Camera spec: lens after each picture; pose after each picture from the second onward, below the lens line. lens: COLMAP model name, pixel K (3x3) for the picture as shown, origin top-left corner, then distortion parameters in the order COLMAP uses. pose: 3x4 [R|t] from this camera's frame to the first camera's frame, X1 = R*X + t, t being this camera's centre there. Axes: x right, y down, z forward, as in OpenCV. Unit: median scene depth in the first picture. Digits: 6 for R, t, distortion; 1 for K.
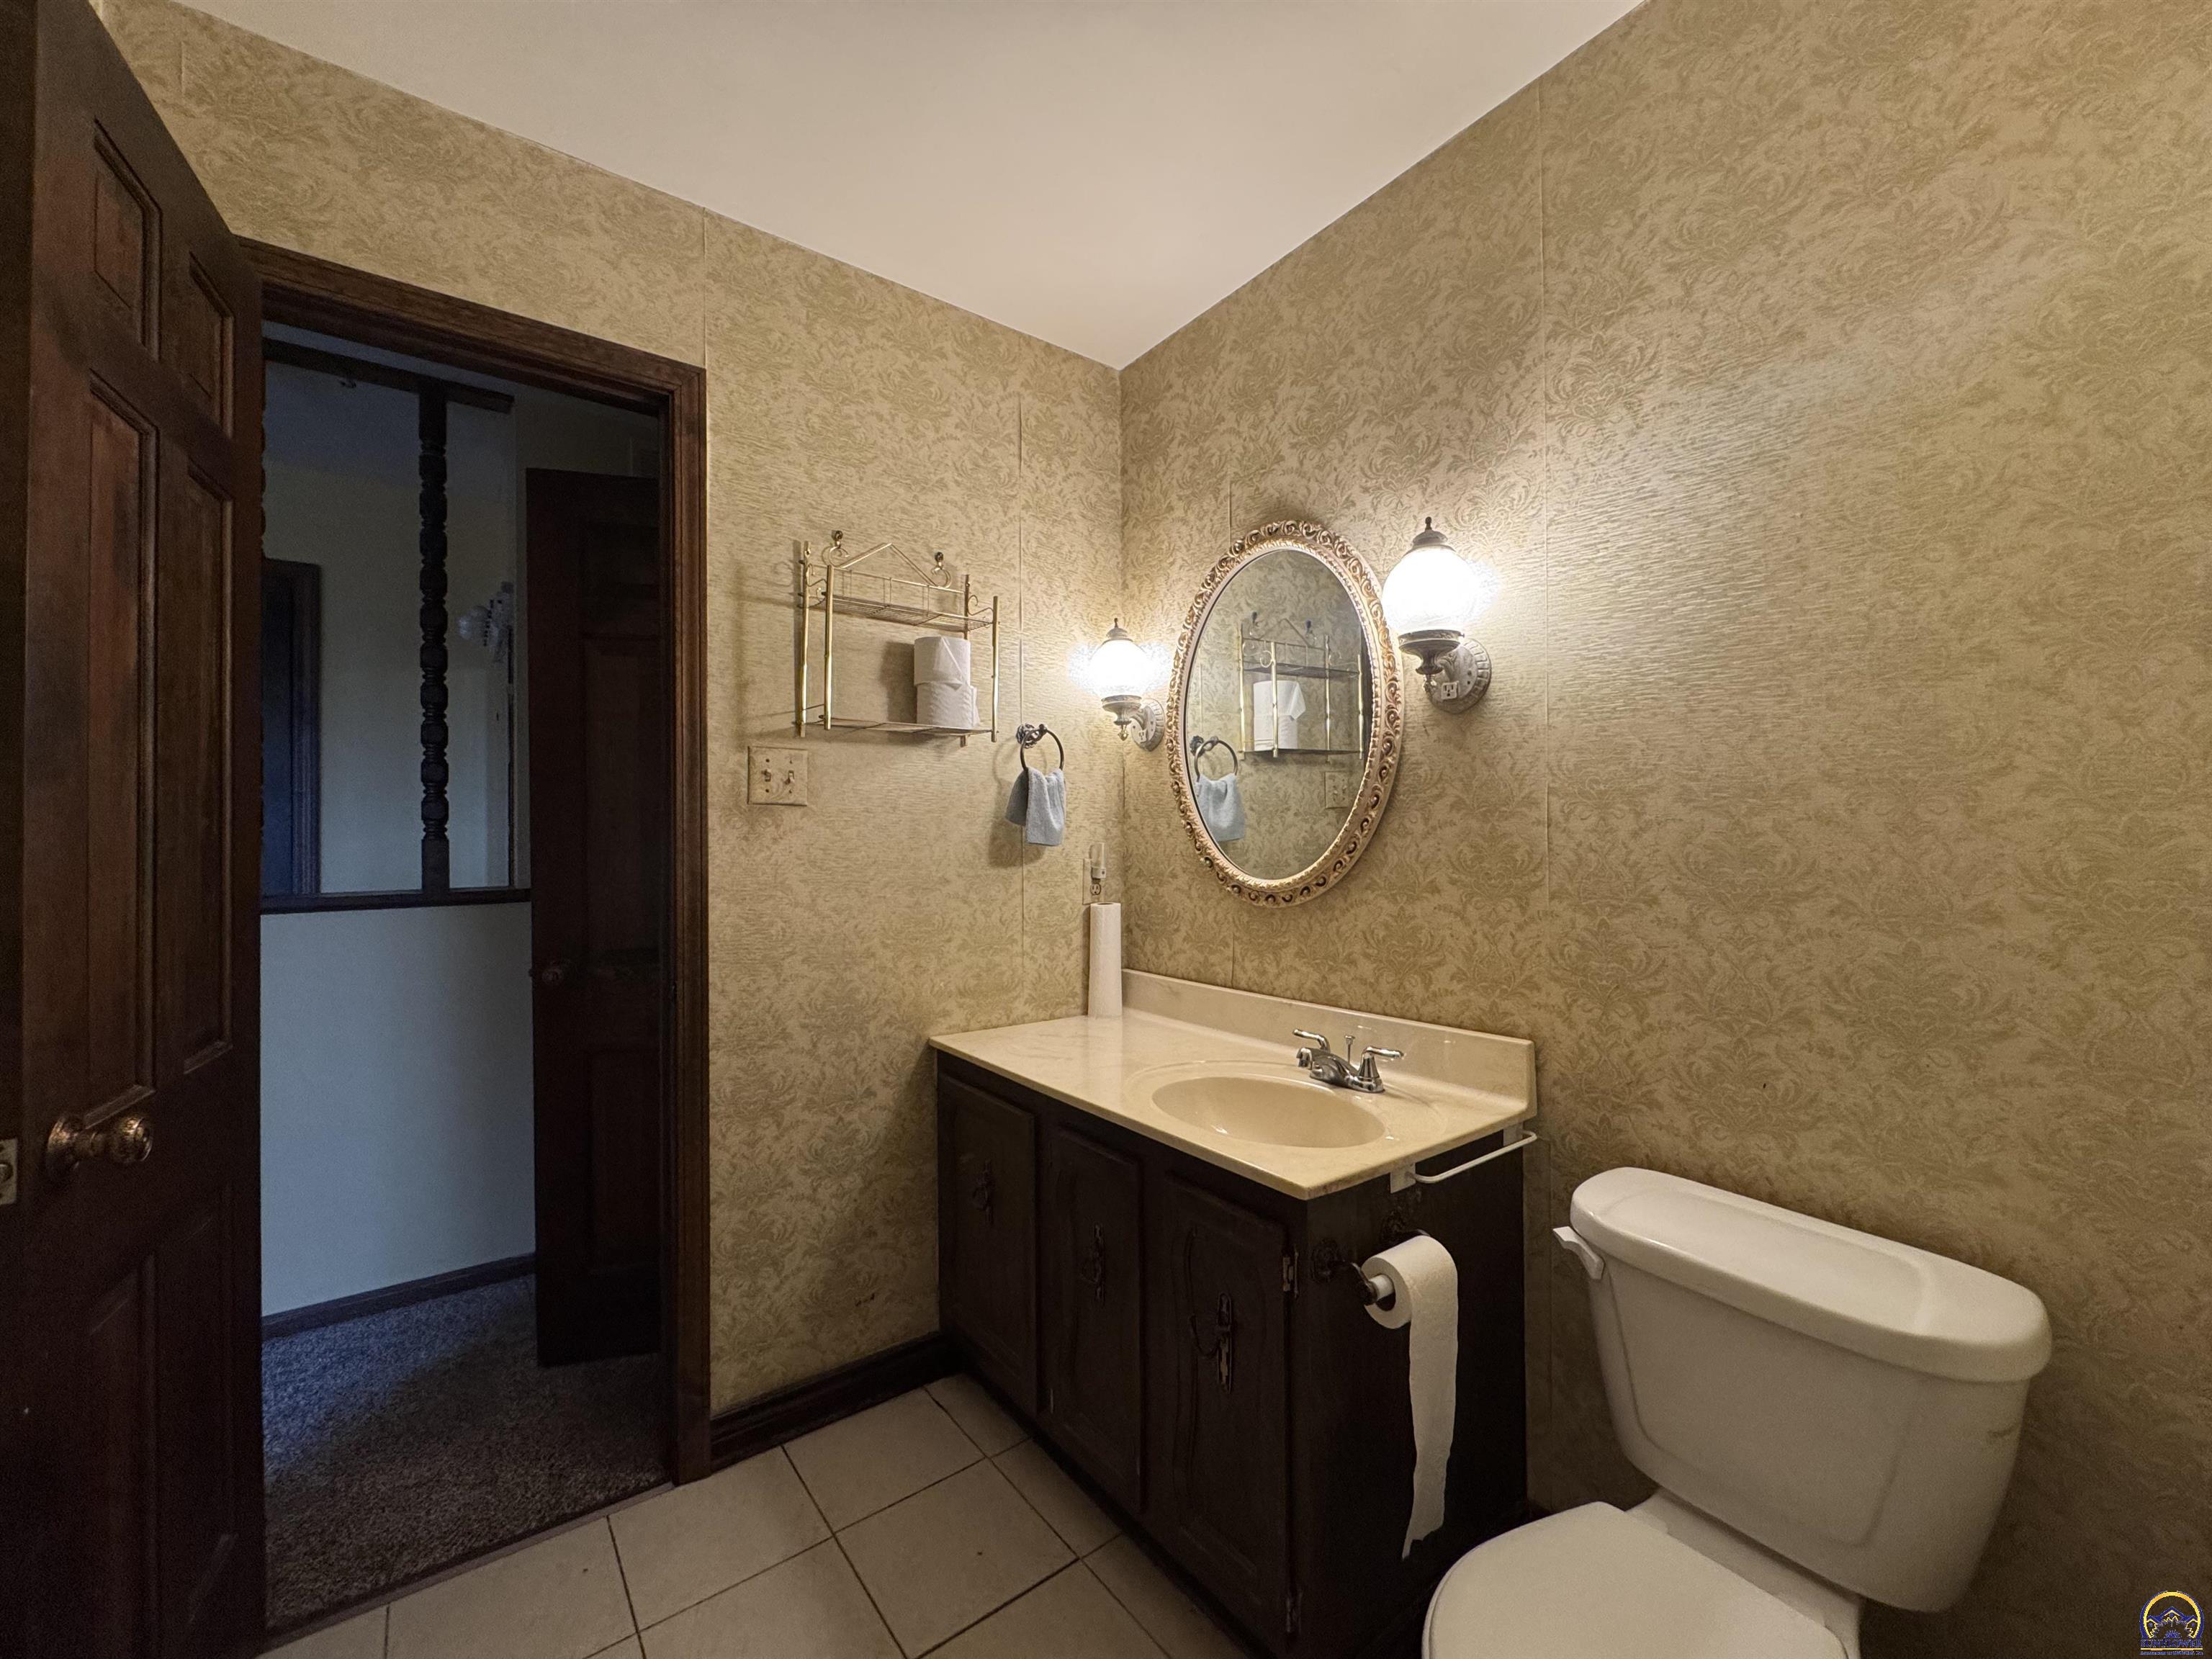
lens RADIAL K [[882.2, 0, 1113.9], [0, 882.2, 832.0], [0, 0, 1]] dist [-0.002882, 0.000367]
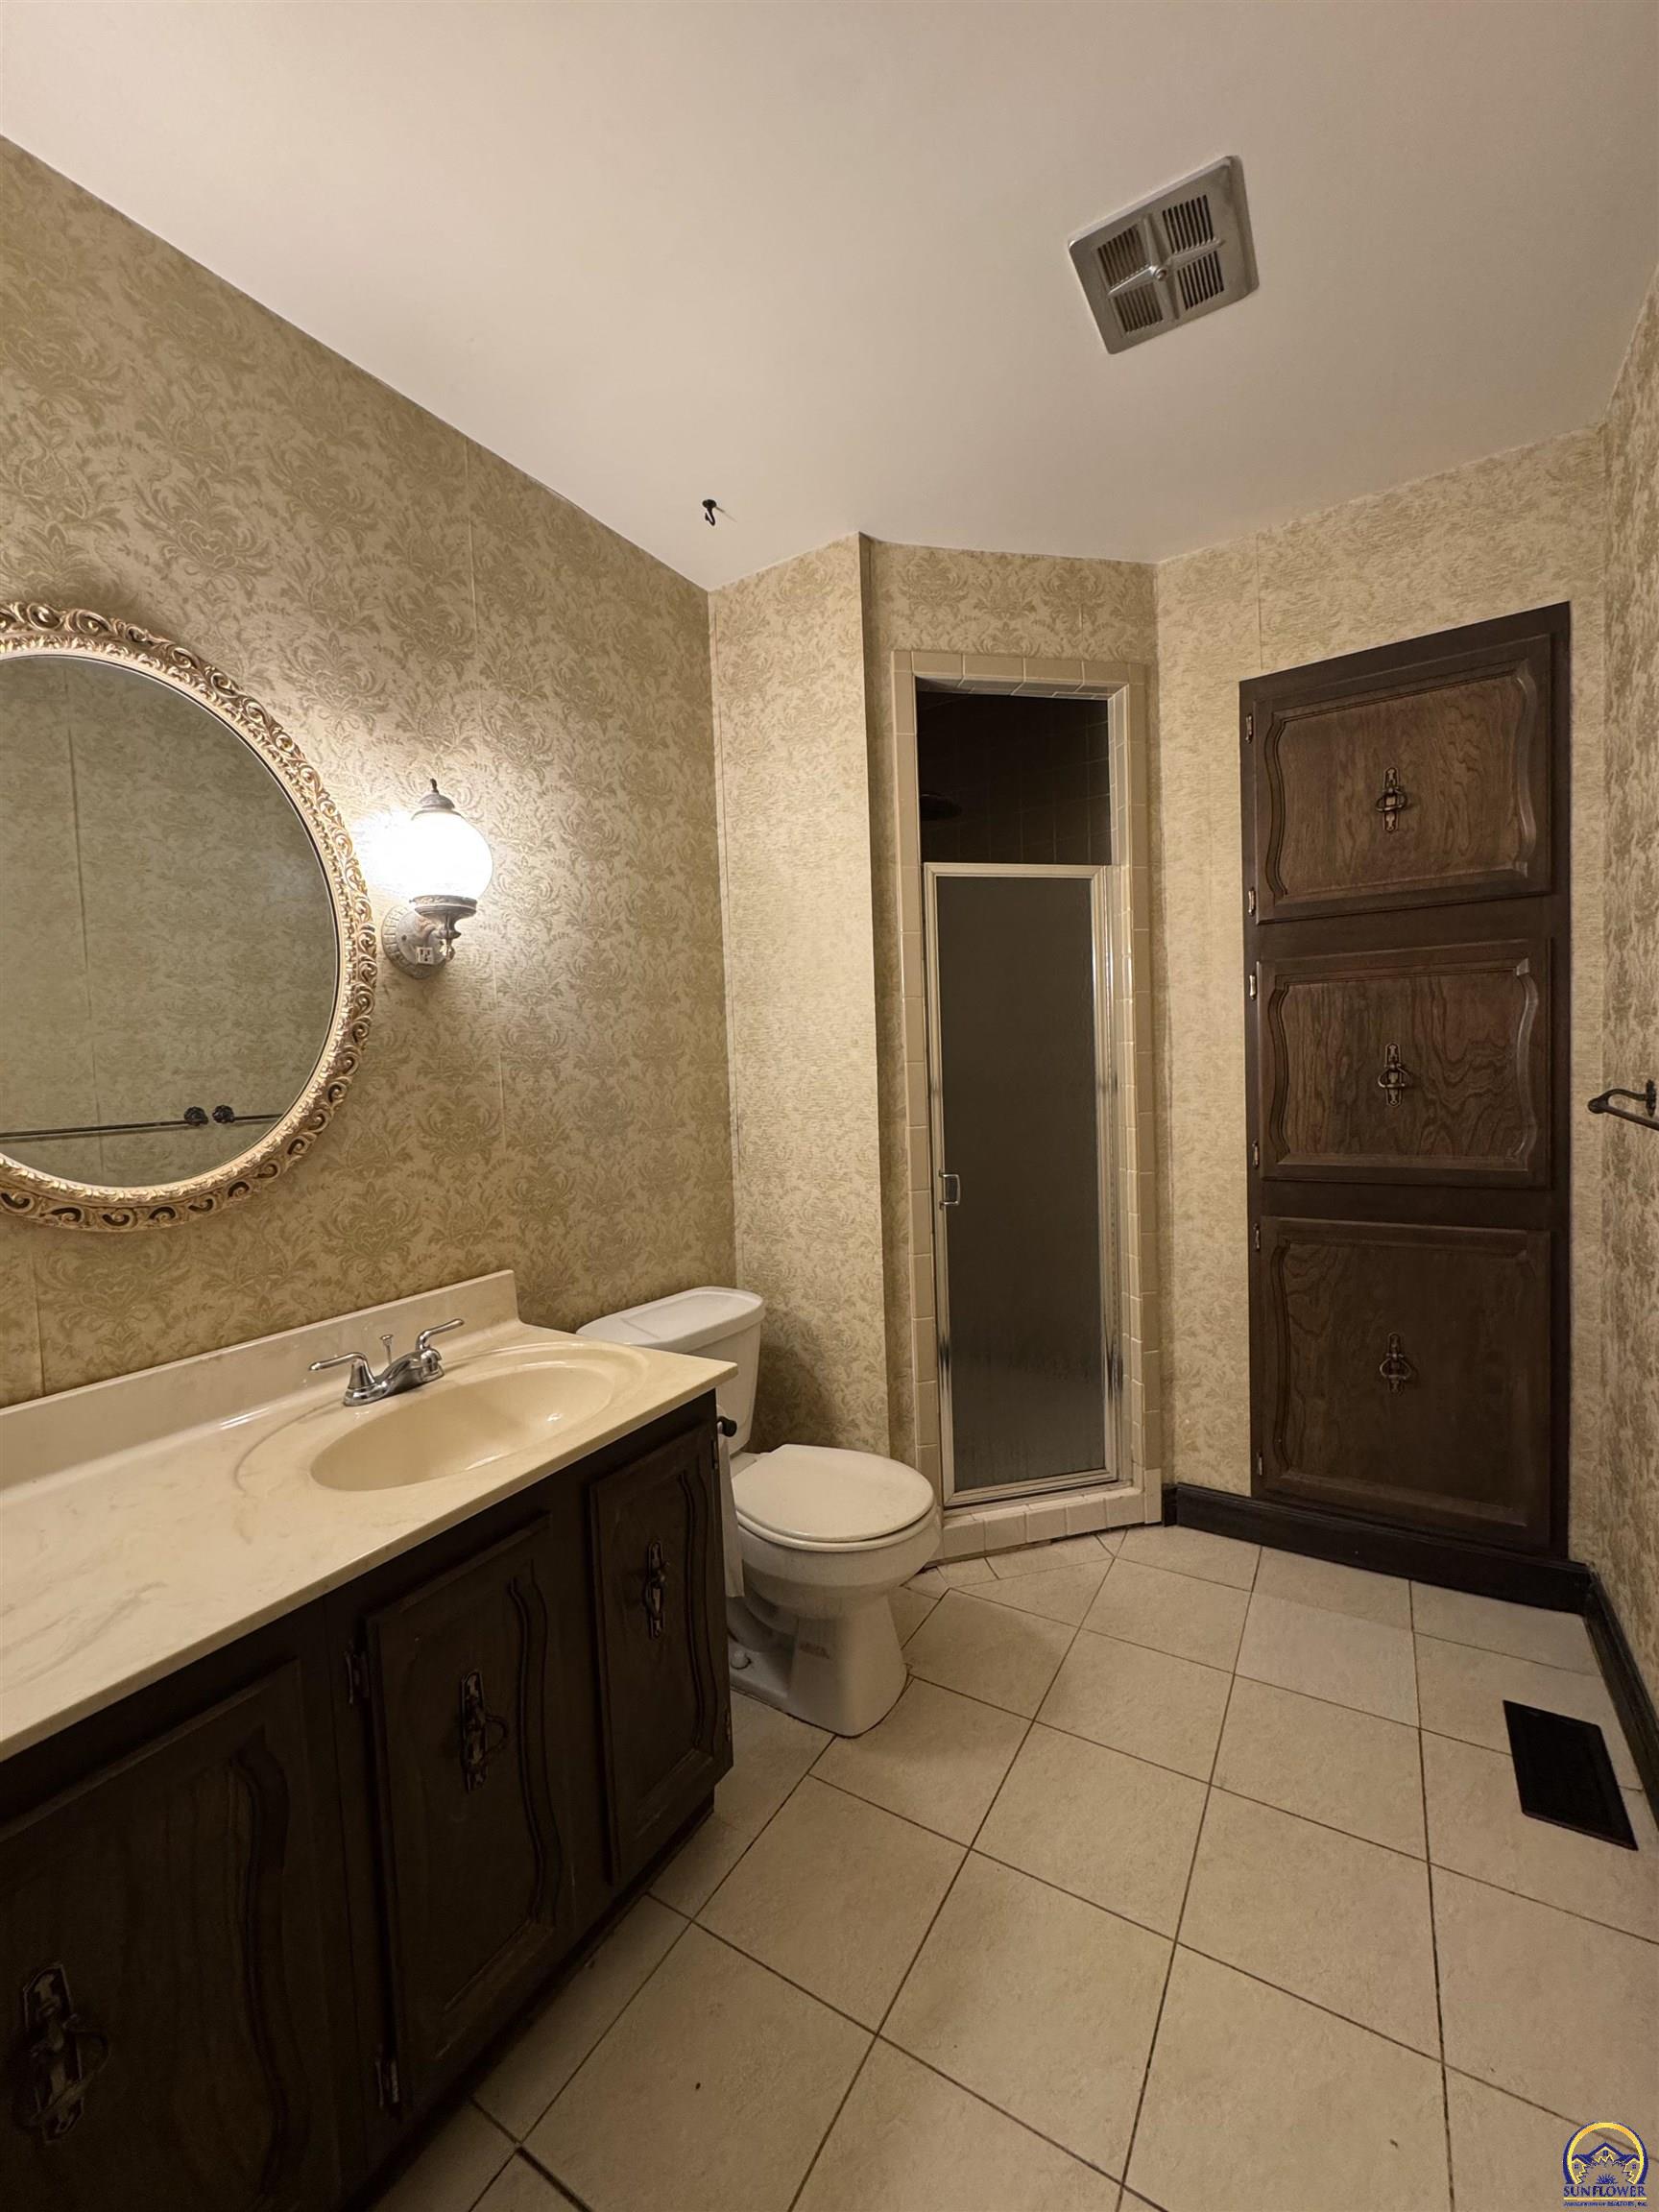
lens RADIAL K [[882.2, 0, 837.7], [0, 882.2, 1103.8], [0, 0, 1]] dist [-0.002882, 0.000367]
pose [[-0.359716, -0.021892, 0.932805, -0.722847], [0.040709, 0.998405, 0.039130, -0.011788], [-0.932173, 0.052050, -0.358251, 0.925477]]
